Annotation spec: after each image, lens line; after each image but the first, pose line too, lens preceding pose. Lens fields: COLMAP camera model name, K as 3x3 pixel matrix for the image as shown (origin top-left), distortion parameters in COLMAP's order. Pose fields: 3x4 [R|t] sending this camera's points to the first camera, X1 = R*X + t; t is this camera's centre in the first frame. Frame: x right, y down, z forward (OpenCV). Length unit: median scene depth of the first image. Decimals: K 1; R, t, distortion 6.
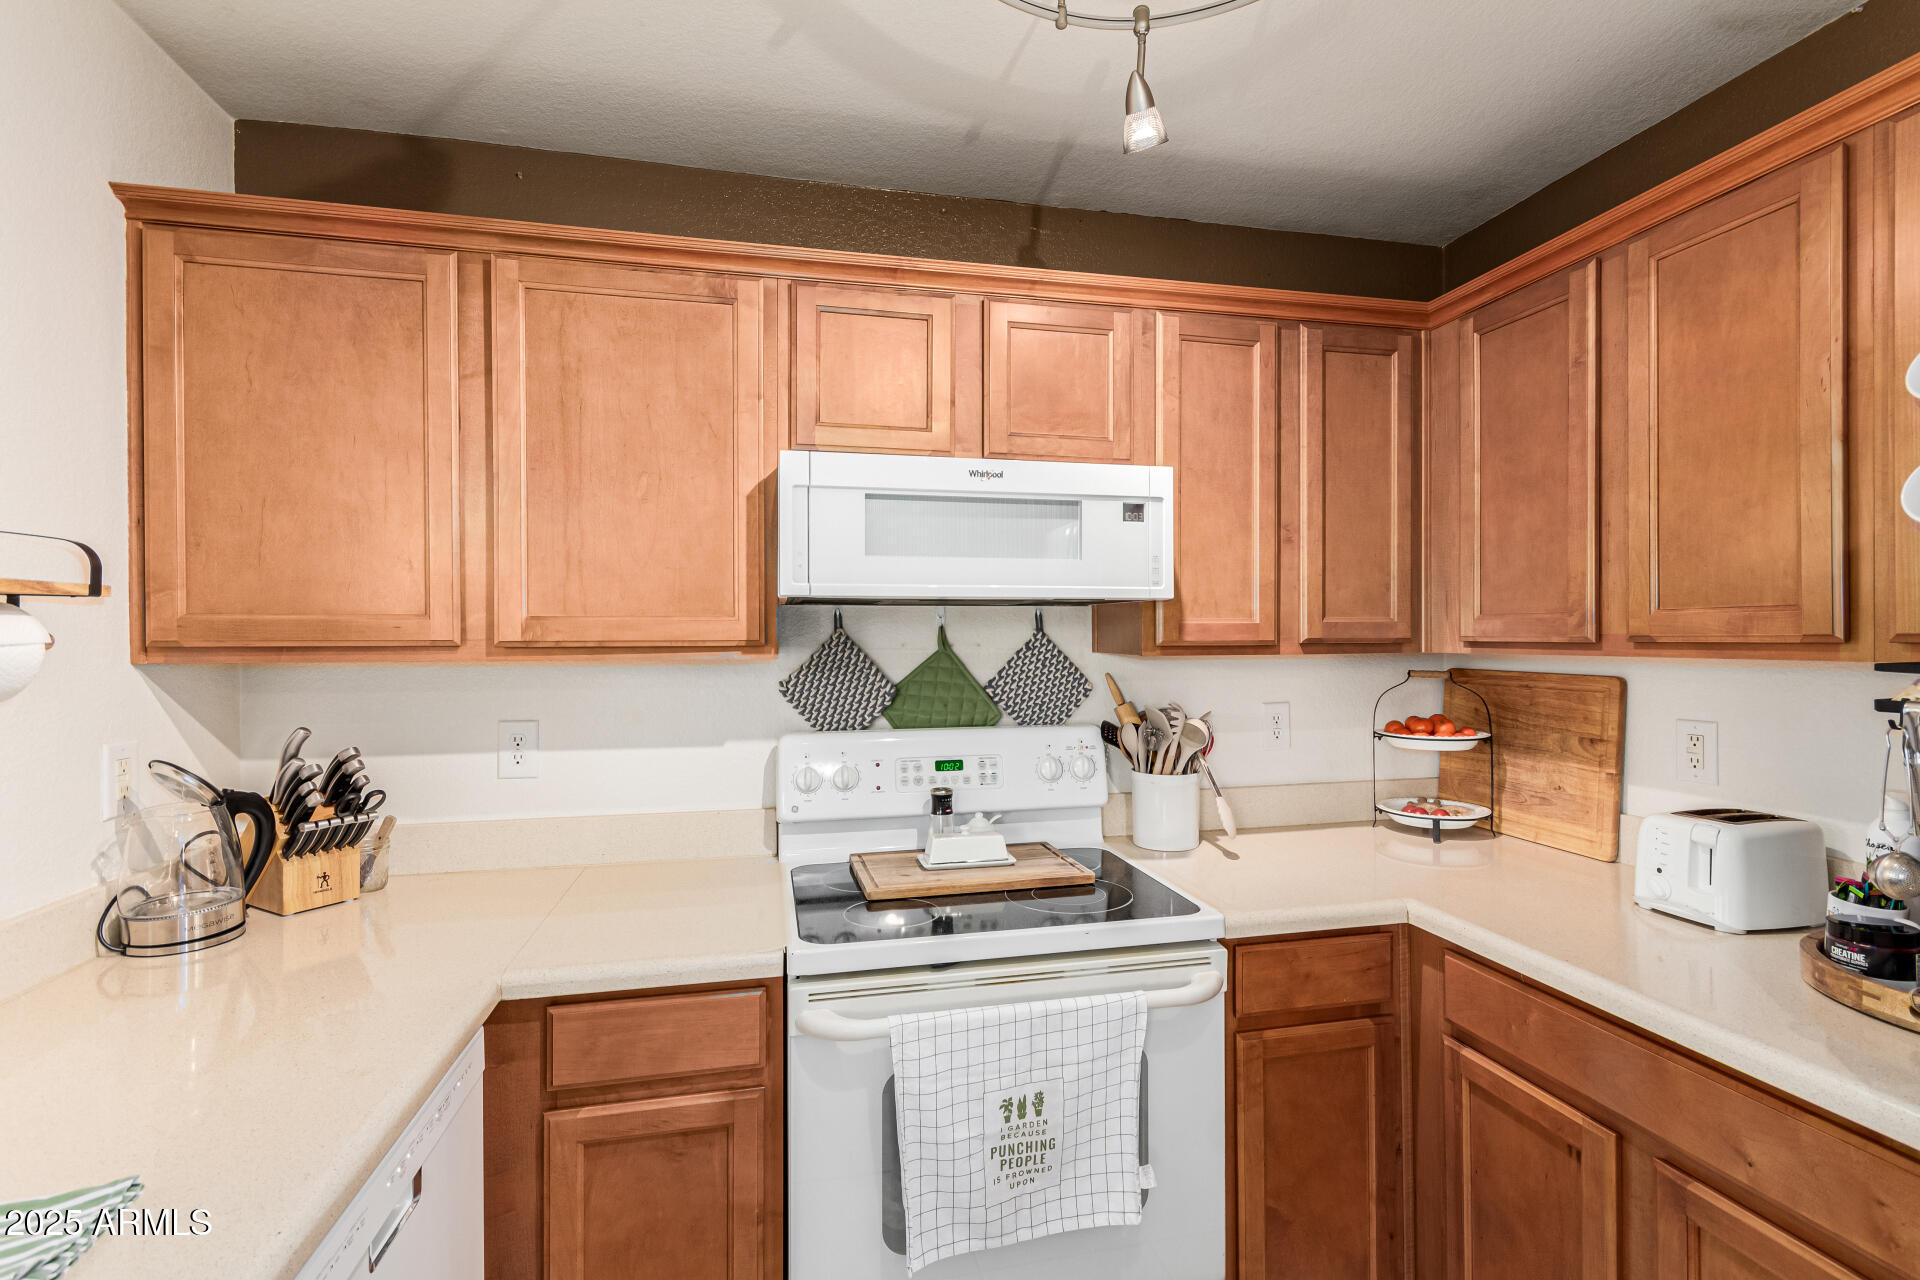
lens RADIAL K [[891.3, 0, 974.6], [0, 891.3, 638.3], [0, 0, 1]] dist [0.002658, 0.000801]
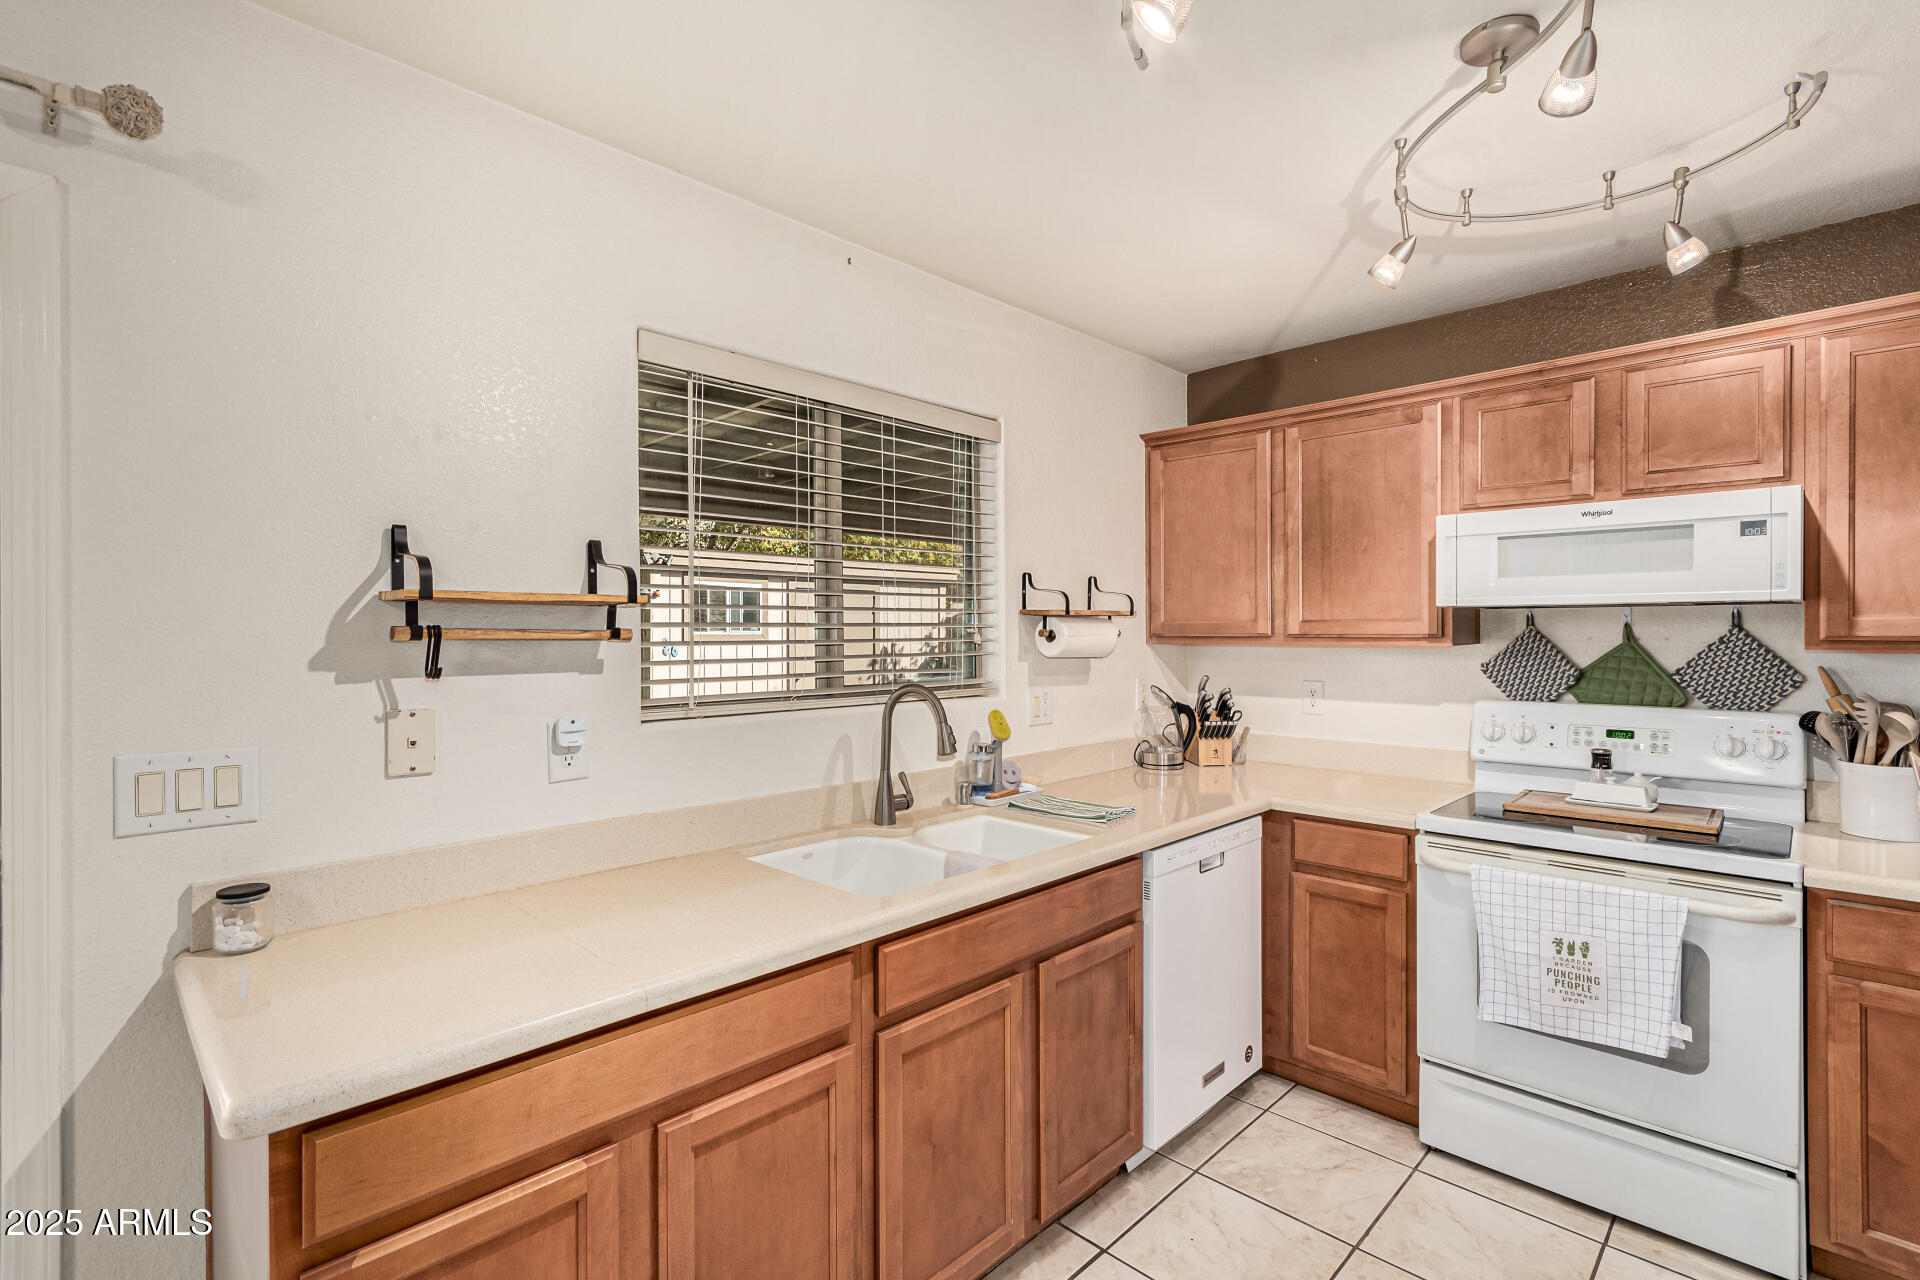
lens RADIAL K [[884.0, 0, 966.0], [0, 884.0, 637.9], [0, 0, 1]] dist [0.002627, 0.000165]
pose [[0.546814, 0.007143, -0.837224, 0.598964], [-0.001124, 0.999969, 0.007797, -0.002238], [0.837253, -0.003322, 0.546805, -0.532467]]
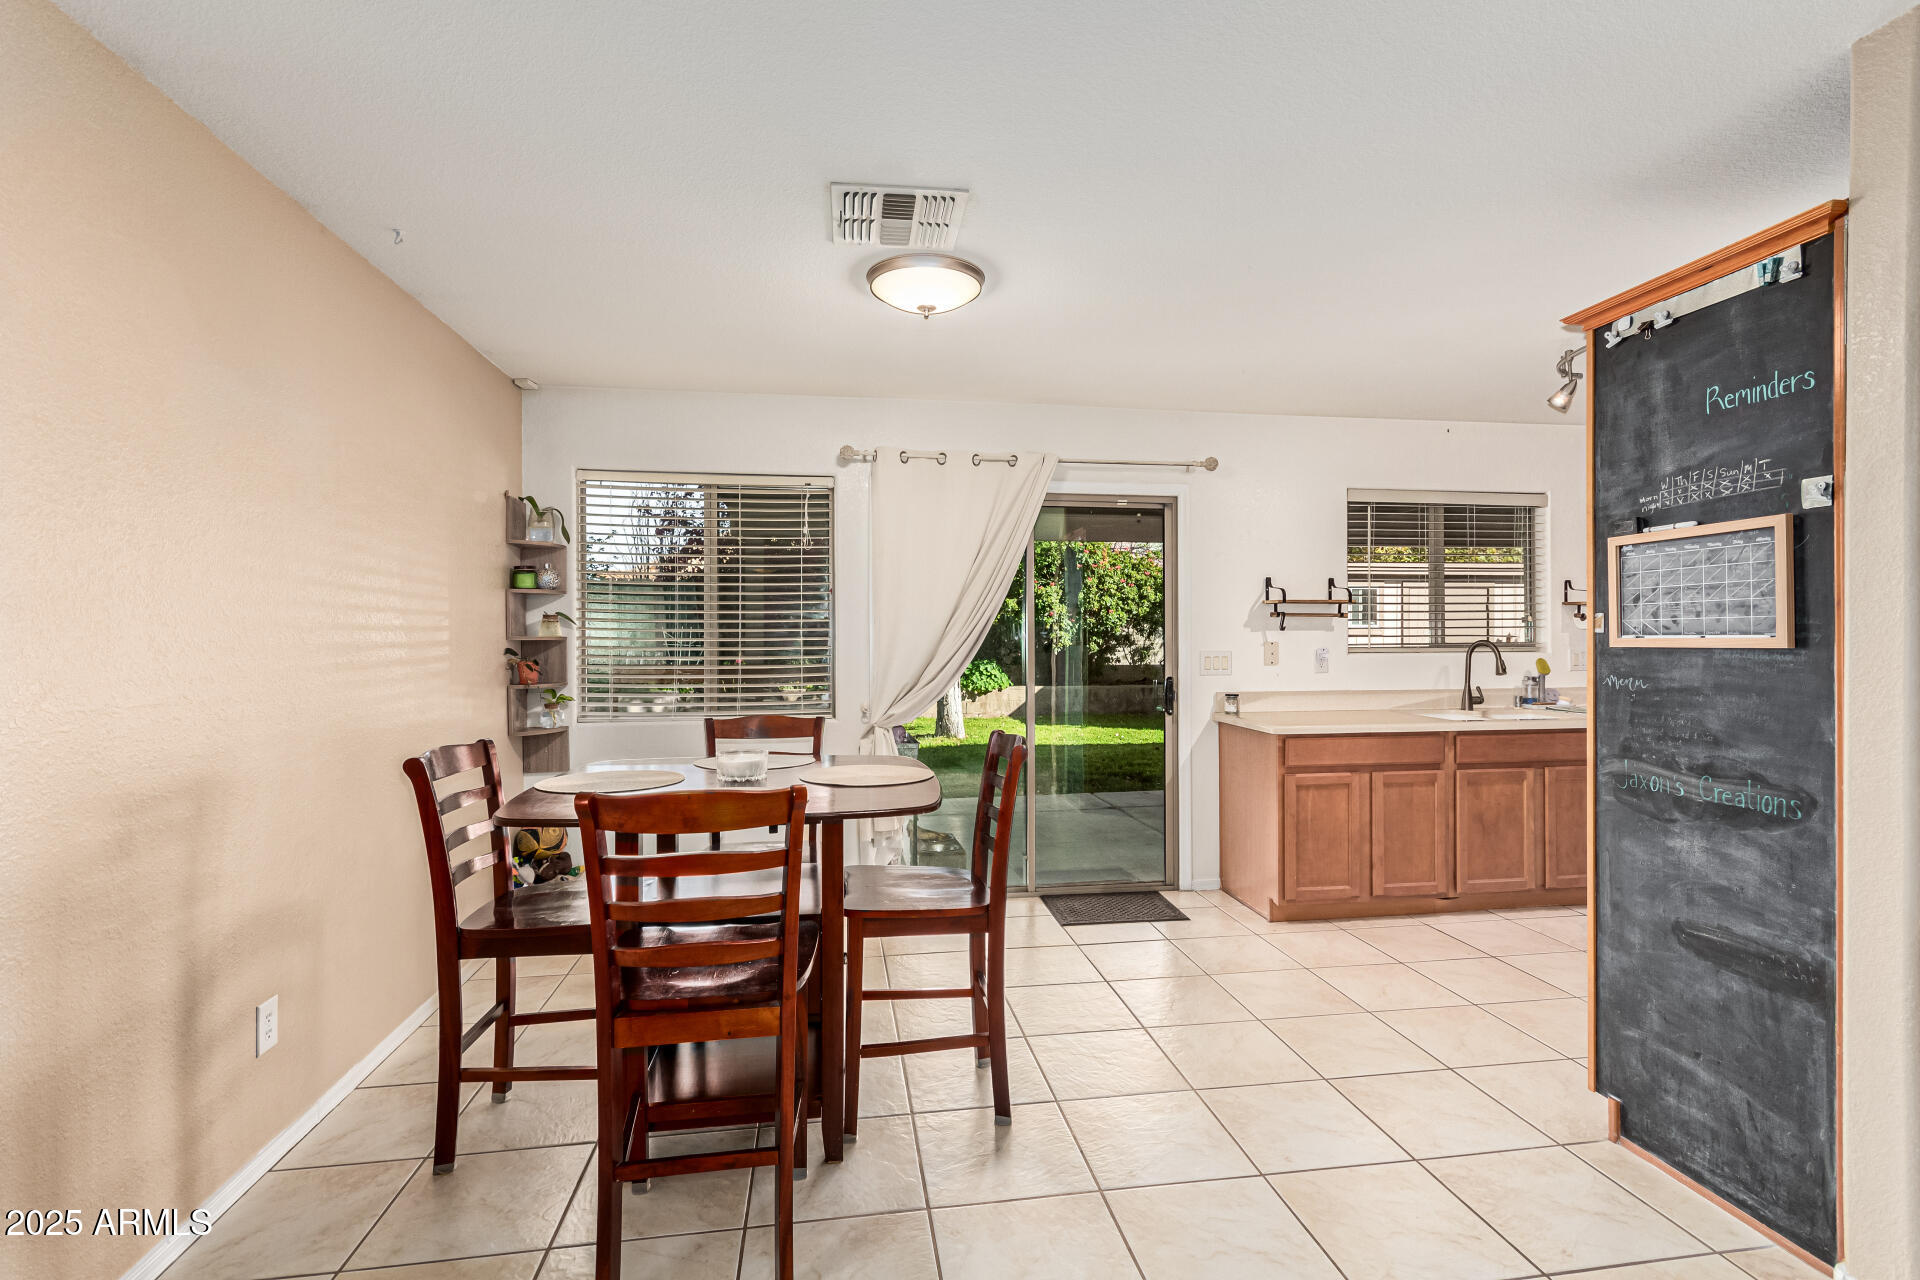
lens RADIAL K [[884.0, 0, 966.0], [0, 884.0, 637.9], [0, 0, 1]] dist [0.002627, 0.000165]
pose [[-0.072349, 0.007692, -0.997350, 2.202573], [0.001006, 0.999970, 0.007639, 0.048476], [0.997379, -0.000450, -0.072355, -1.228886]]
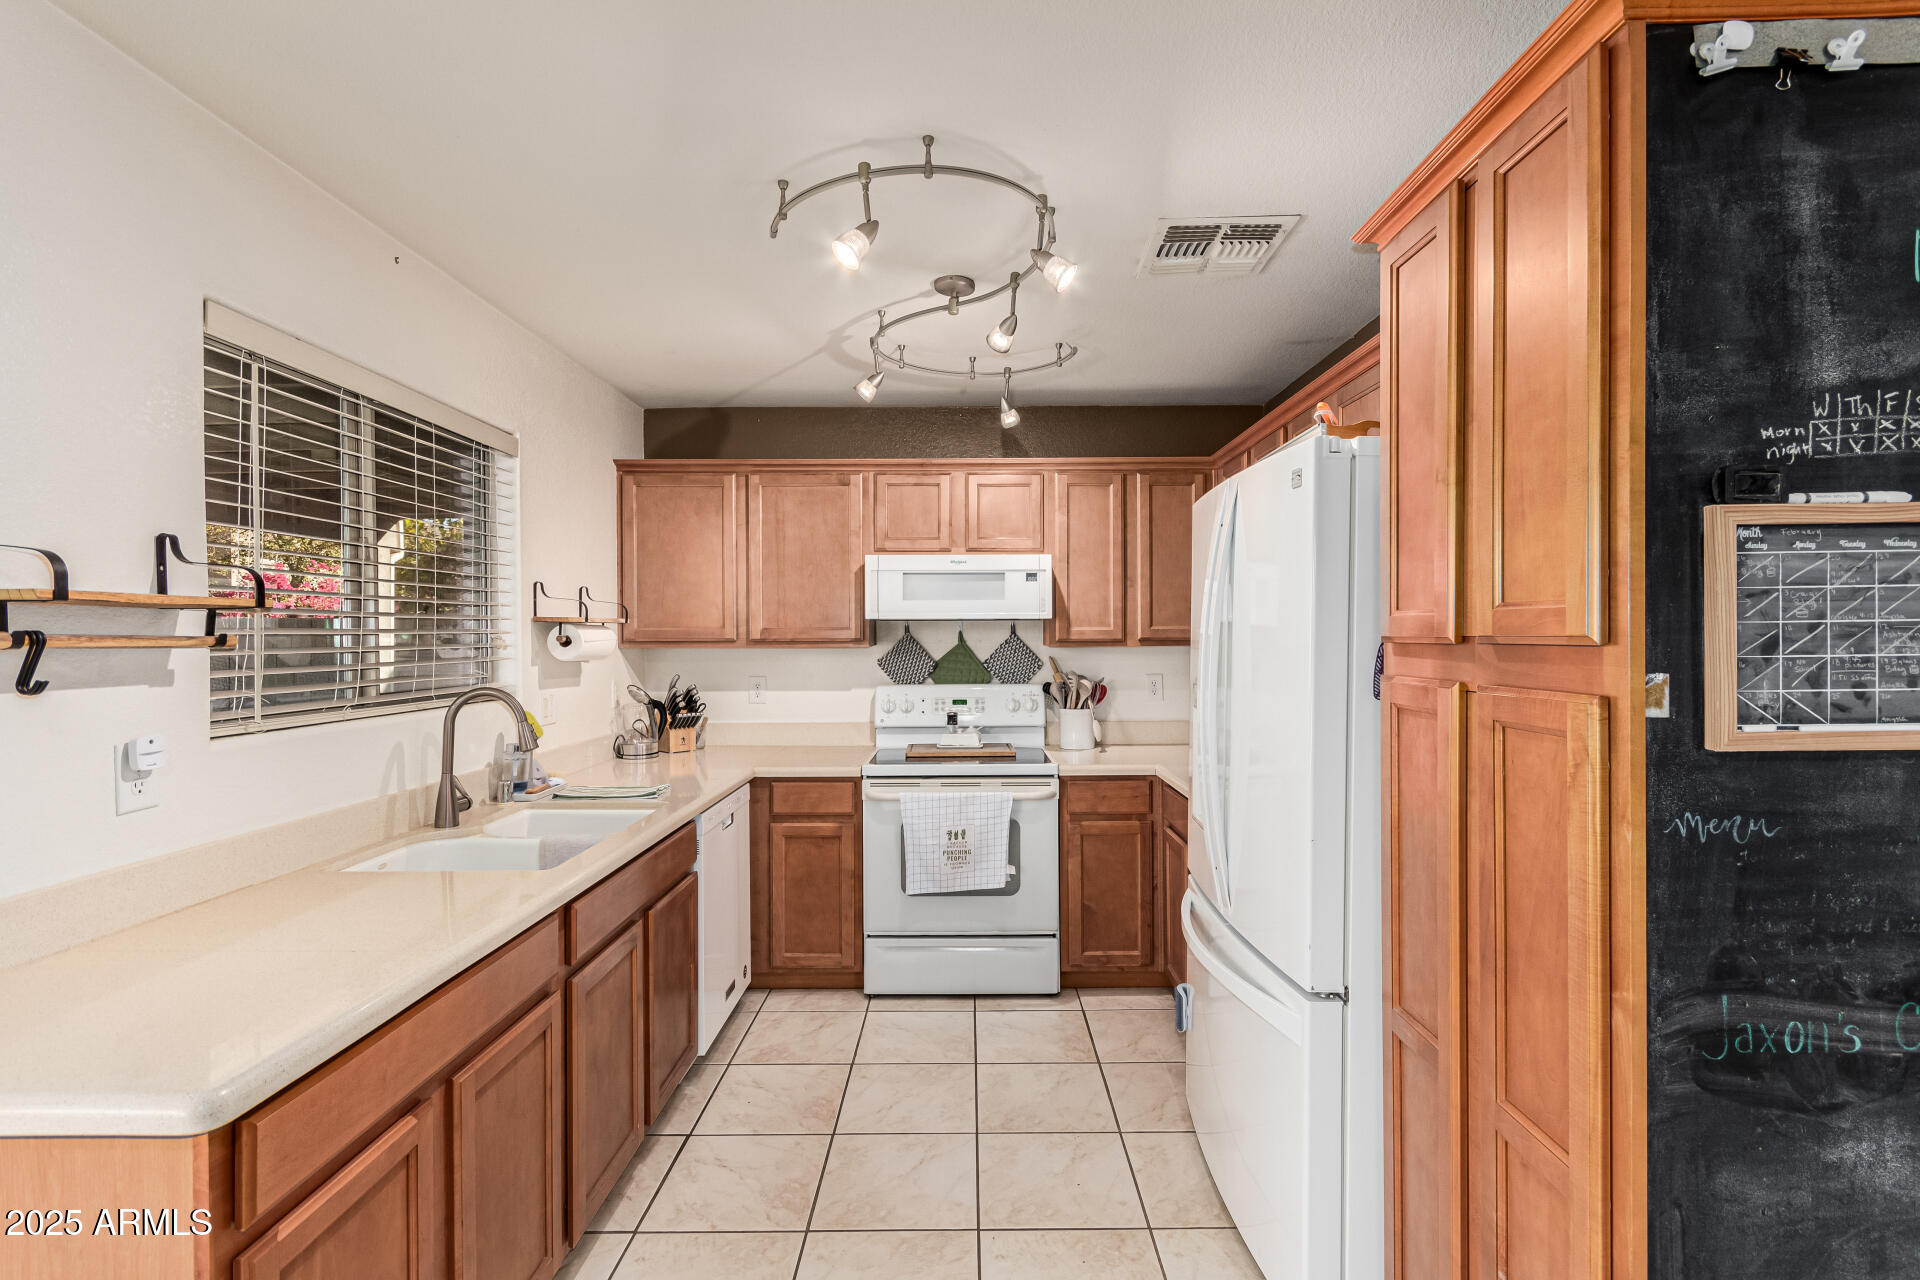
lens RADIAL K [[884.0, 0, 966.0], [0, 884.0, 637.9], [0, 0, 1]] dist [0.002627, 0.000165]
pose [[0.974595, -0.000129, -0.223976, 0.494321], [0.000407, 0.999999, 0.001197, -0.001987], [0.223976, -0.001258, 0.974594, -1.051221]]
